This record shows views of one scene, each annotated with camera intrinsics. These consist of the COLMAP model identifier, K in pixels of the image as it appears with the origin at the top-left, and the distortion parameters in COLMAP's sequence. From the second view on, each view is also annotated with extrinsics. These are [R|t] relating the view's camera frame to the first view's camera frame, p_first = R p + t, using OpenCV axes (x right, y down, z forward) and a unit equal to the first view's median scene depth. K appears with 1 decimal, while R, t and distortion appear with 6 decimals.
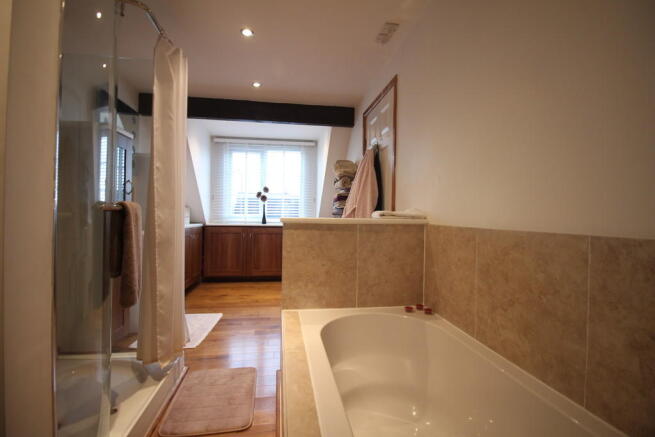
lens RADIAL K [[304.8, 0, 327.5], [0, 304.8, 216.9], [0, 0, 1]] dist [-0.011029, -0.007061]
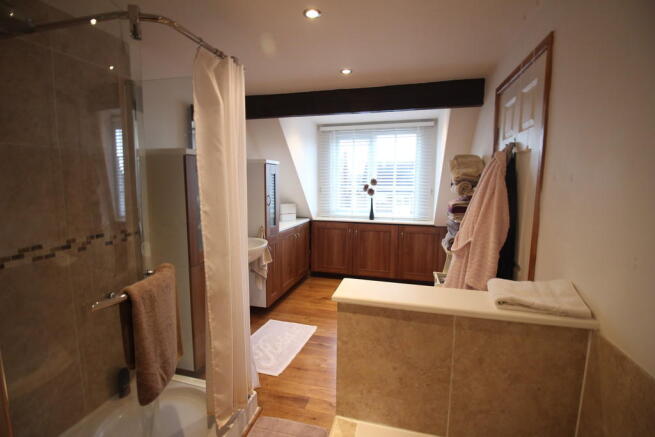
lens RADIAL K [[304.8, 0, 325.6], [0, 304.8, 217.8], [0, 0, 1]] dist [-0.011029, -0.007061]
pose [[0.912312, 0.036918, -0.407828, 0.069318], [0.008681, 0.993960, 0.109397, -0.159013], [0.409404, -0.103345, 0.906481, 0.239324]]
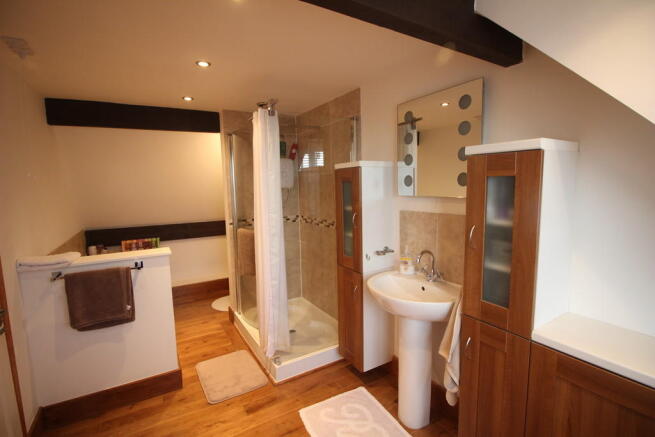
lens RADIAL K [[304.8, 0, 327.2], [0, 304.8, 218.3], [0, 0, 1]] dist [-0.011029, -0.007061]
pose [[-0.928092, 0.038070, -0.370399, -0.200766], [-0.001628, 0.994335, 0.106278, -0.186079], [0.372346, 0.099239, -0.922773, 1.648490]]
